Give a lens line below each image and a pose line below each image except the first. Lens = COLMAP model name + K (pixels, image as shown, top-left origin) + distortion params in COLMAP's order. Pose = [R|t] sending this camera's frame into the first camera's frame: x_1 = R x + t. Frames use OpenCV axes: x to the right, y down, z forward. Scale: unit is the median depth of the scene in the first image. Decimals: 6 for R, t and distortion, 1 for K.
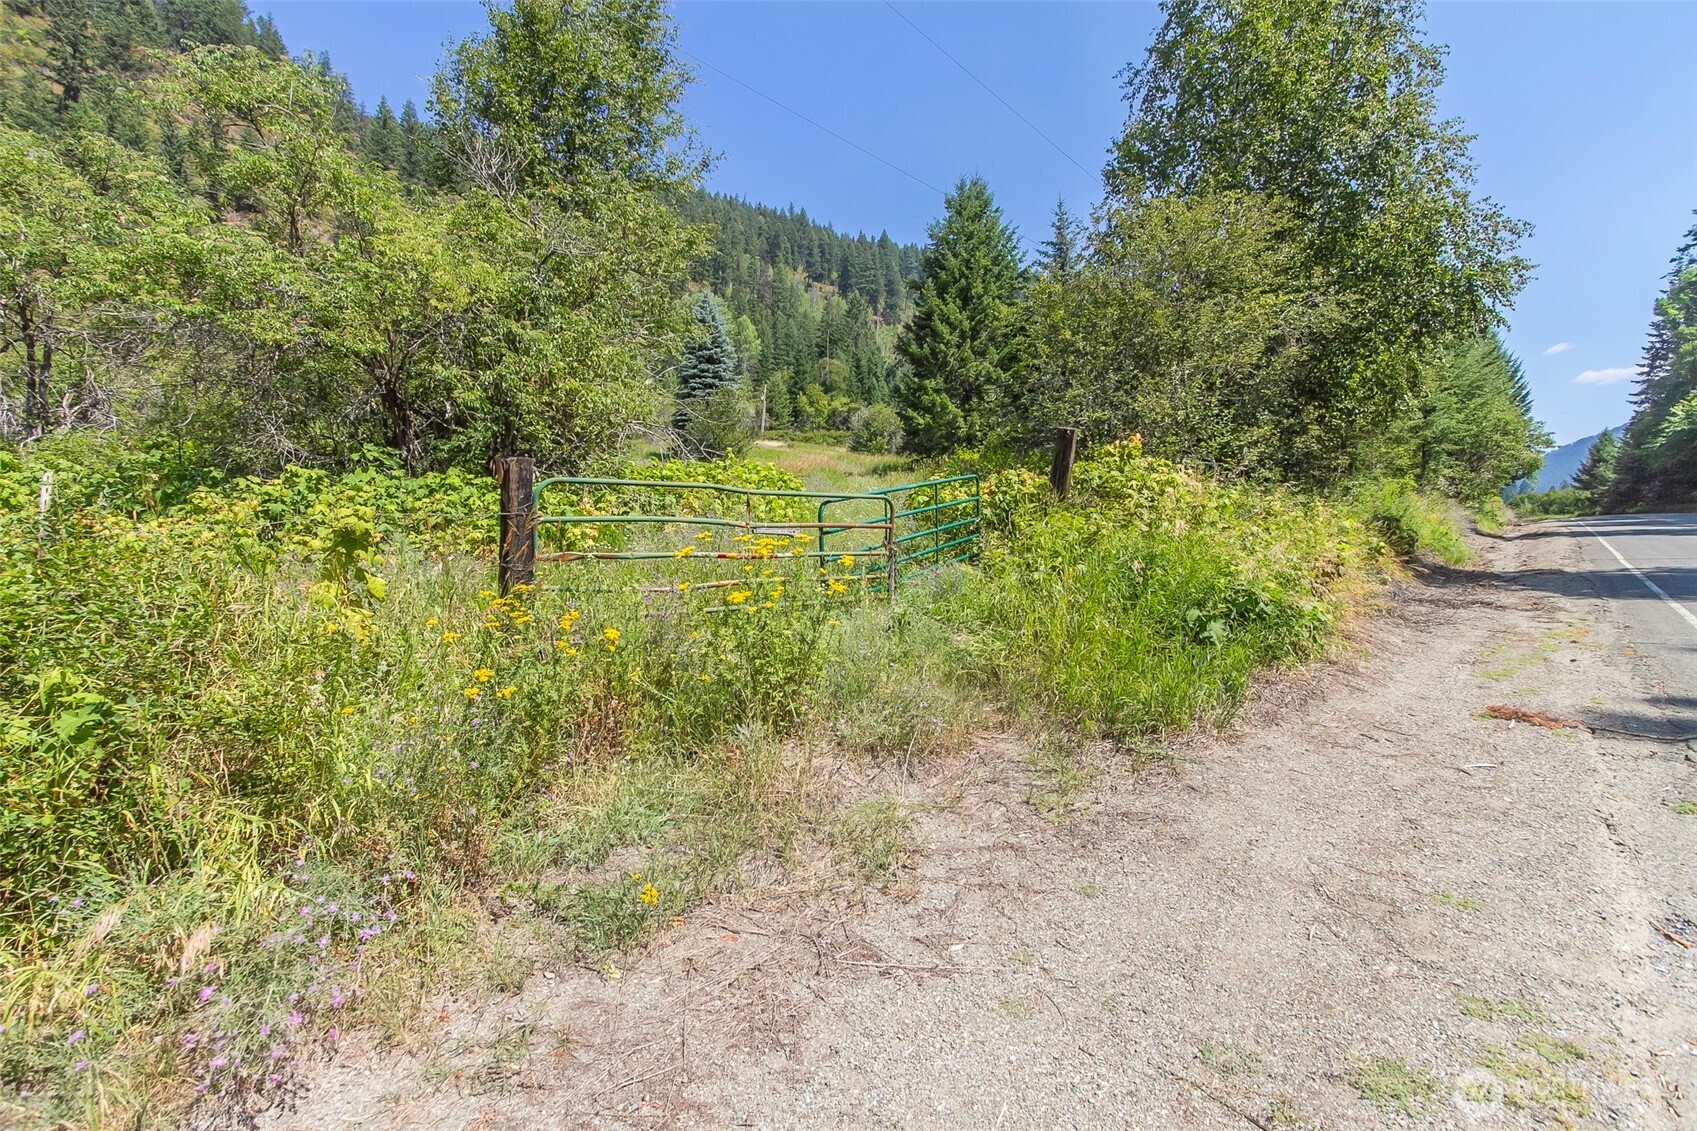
lens RADIAL K [[776.1, 0, 847.7], [0, 776.1, 571.8], [0, 0, 1]] dist [0.013308, -0.003859]
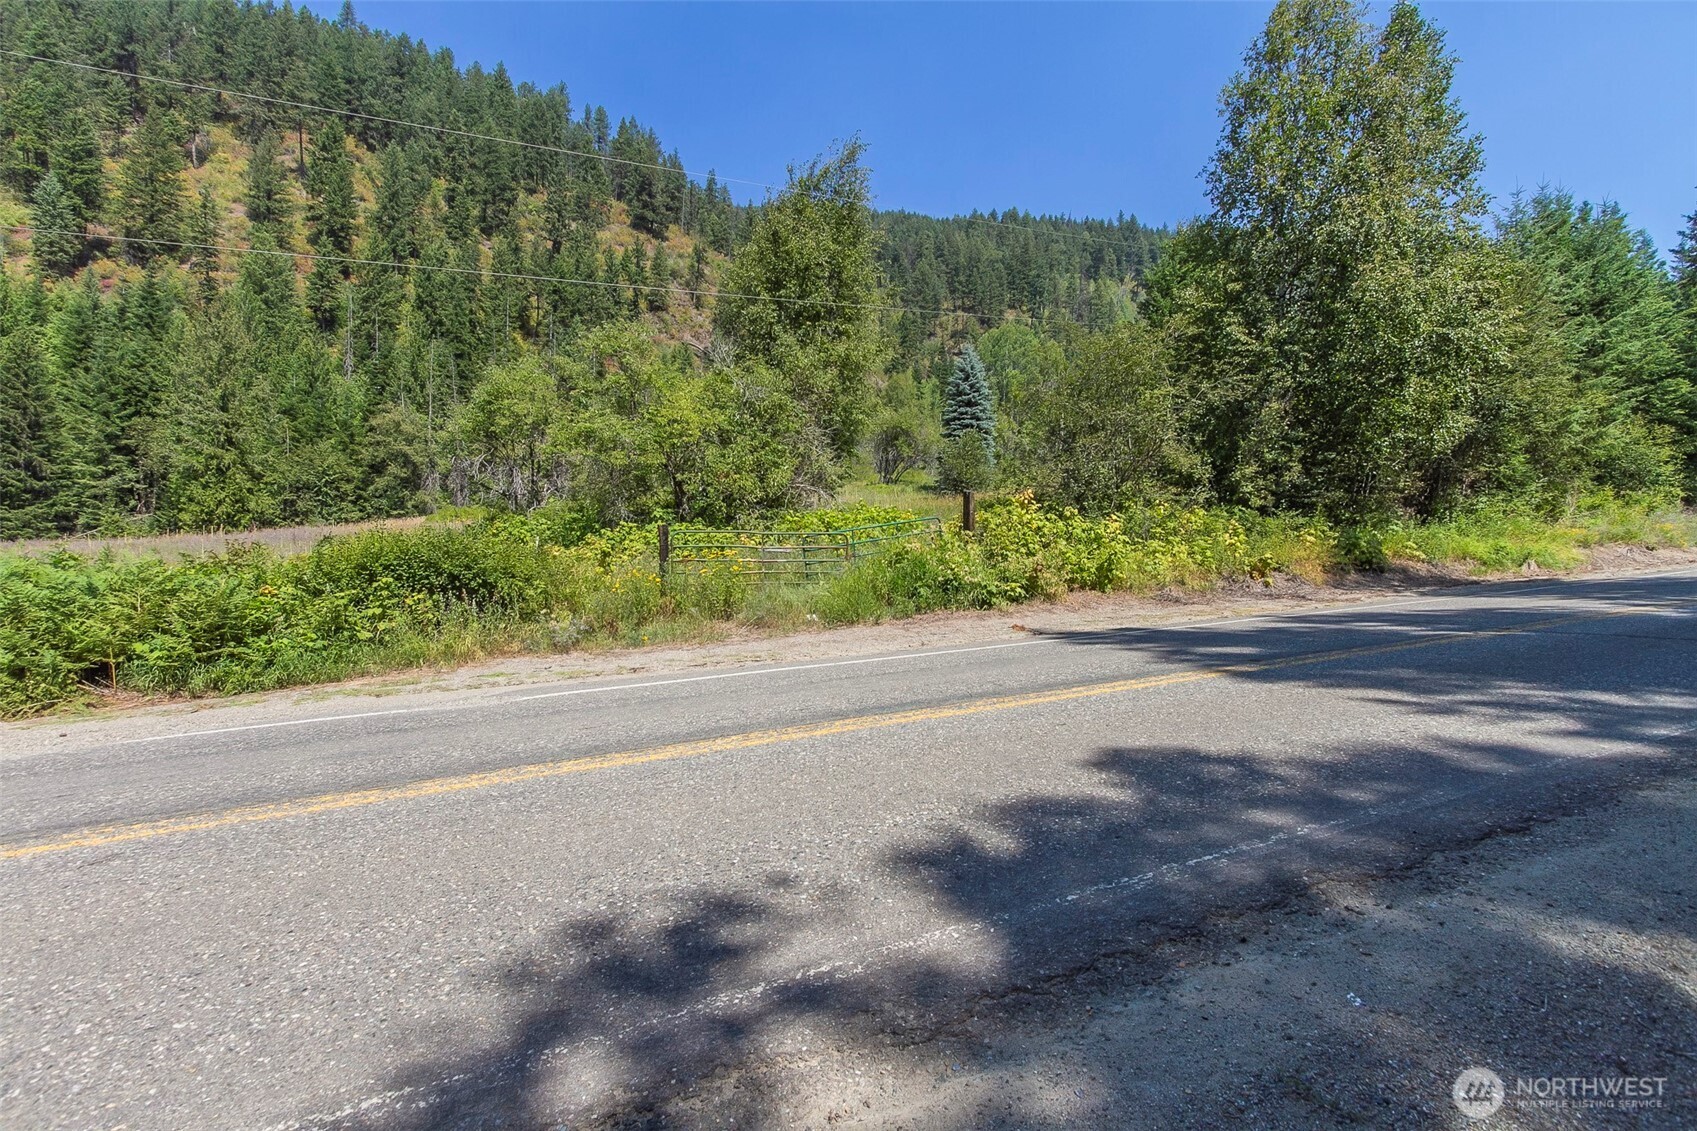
lens RADIAL K [[776.1, 0, 843.7], [0, 776.1, 569.8], [0, 0, 1]] dist [0.013308, -0.003859]
pose [[0.913485, 0.001202, -0.406871, 0.121597], [-0.013396, 0.999542, -0.027123, 0.007676], [0.406653, 0.030227, 0.913083, -0.119211]]
